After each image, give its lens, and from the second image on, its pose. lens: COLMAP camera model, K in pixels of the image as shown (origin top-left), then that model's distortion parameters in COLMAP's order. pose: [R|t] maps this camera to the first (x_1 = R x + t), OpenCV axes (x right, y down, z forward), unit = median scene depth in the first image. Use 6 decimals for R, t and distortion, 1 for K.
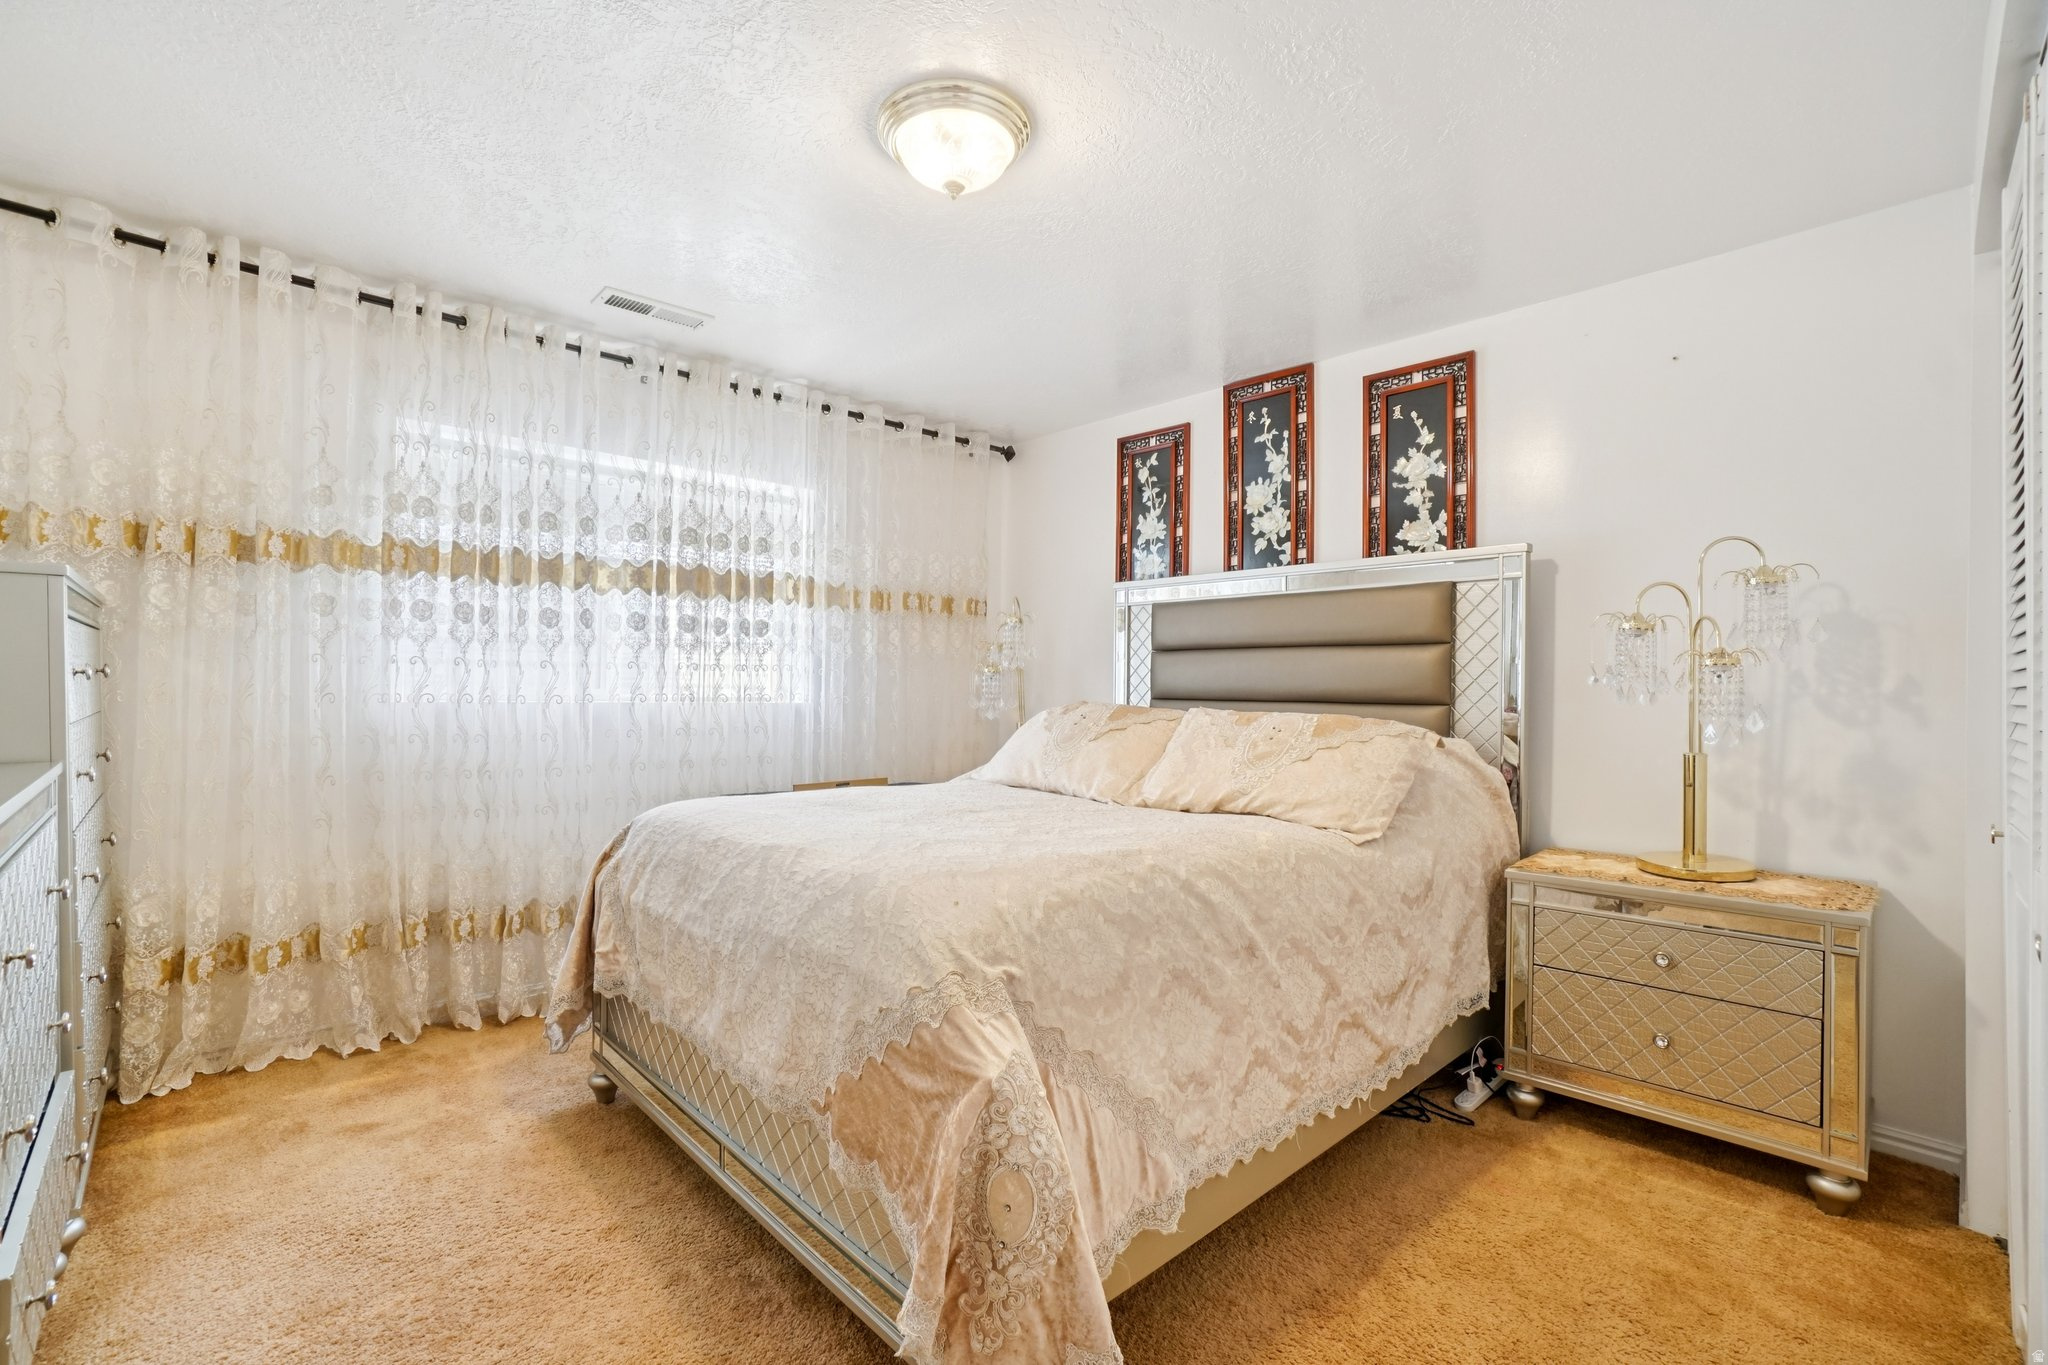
lens RADIAL K [[944.5, 0, 1024.0], [0, 944.5, 682.5], [0, 0, 1]] dist [-0.070837, 0.025779]
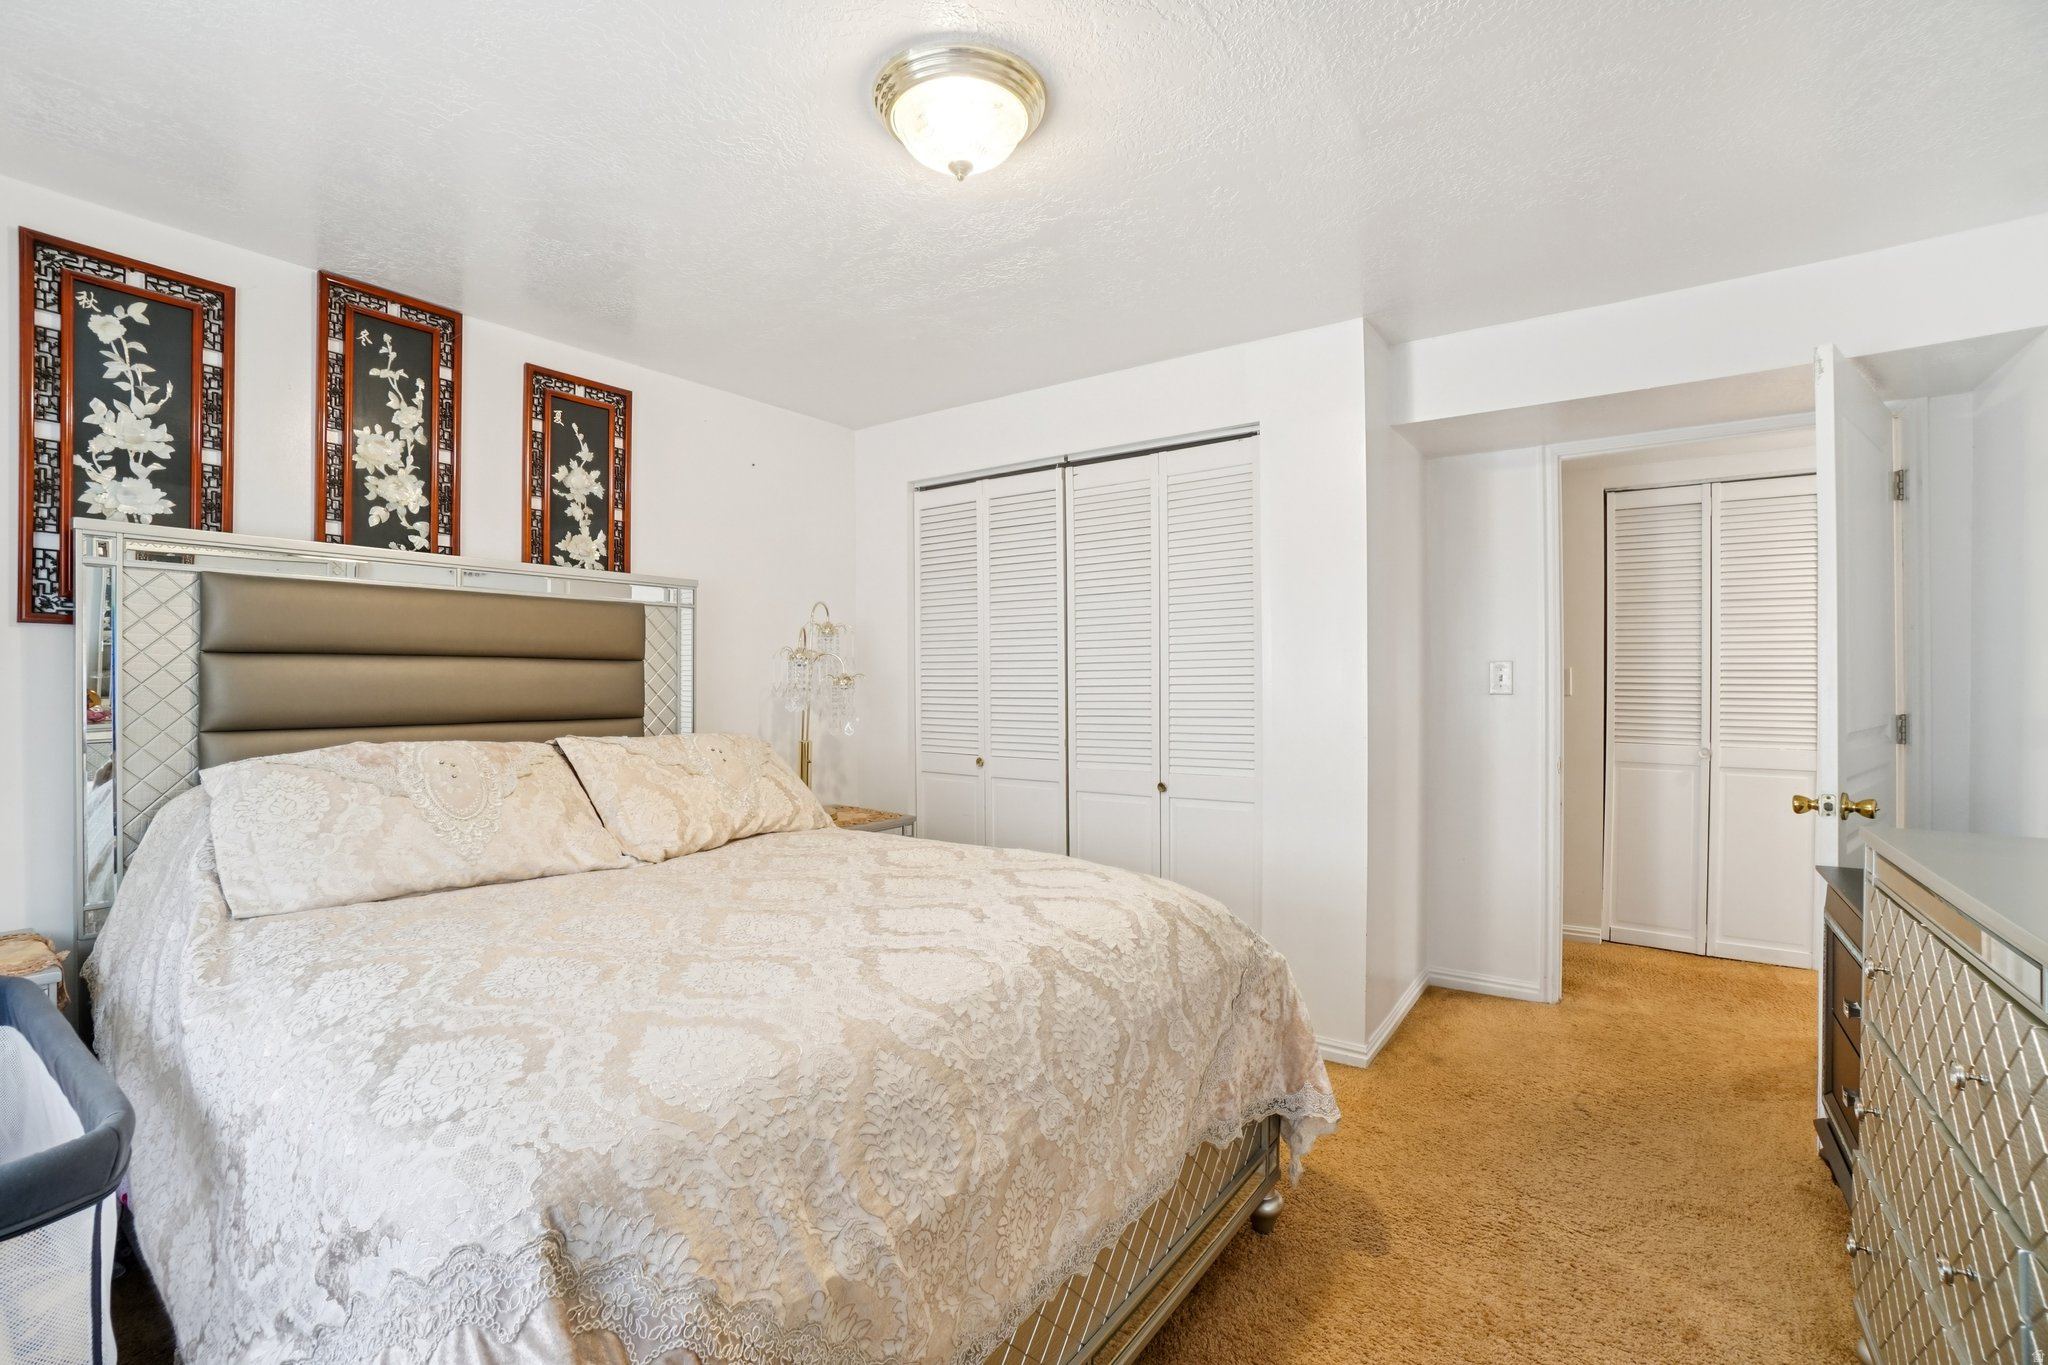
lens RADIAL K [[944.5, 0, 1024.0], [0, 944.5, 682.5], [0, 0, 1]] dist [-0.070837, 0.025779]
pose [[-0.243346, 0.006533, 0.969918, -0.580277], [0.014782, 0.999886, -0.003027, -0.005687], [-0.969827, 0.013600, -0.243415, 0.696796]]
